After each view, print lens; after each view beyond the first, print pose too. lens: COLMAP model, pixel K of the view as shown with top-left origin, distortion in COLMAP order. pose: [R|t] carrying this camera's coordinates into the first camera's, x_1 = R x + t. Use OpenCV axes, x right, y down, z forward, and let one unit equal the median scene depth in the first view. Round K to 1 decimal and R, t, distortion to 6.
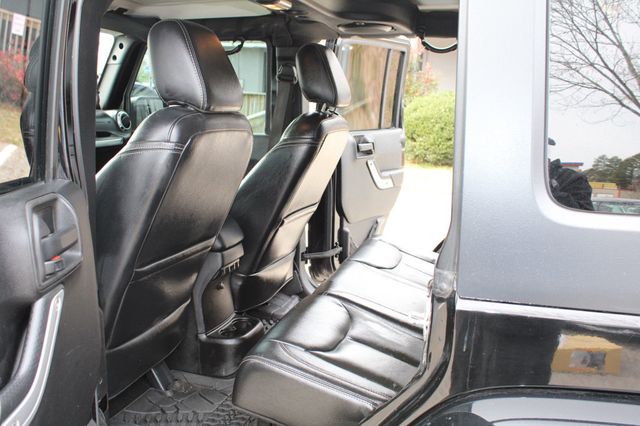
lens RADIAL K [[633.5, 0, 319.6], [0, 633.5, 212.7], [0, 0, 1]] dist [-0.093466, 0.000000]
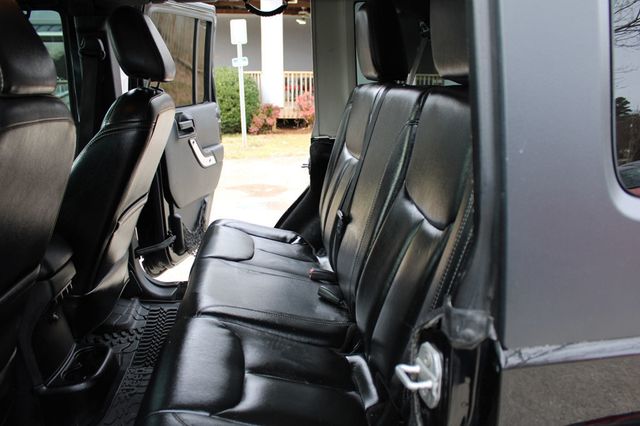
lens RADIAL K [[564.4, 0, 323.6], [0, 564.4, 215.3], [0, 0, 1]] dist [-0.125849, 0.091688]
pose [[0.930431, -0.142499, 0.337628, -0.038507], [0.119095, 0.988871, 0.089161, -0.023540], [-0.346576, -0.042748, 0.937047, 0.169048]]
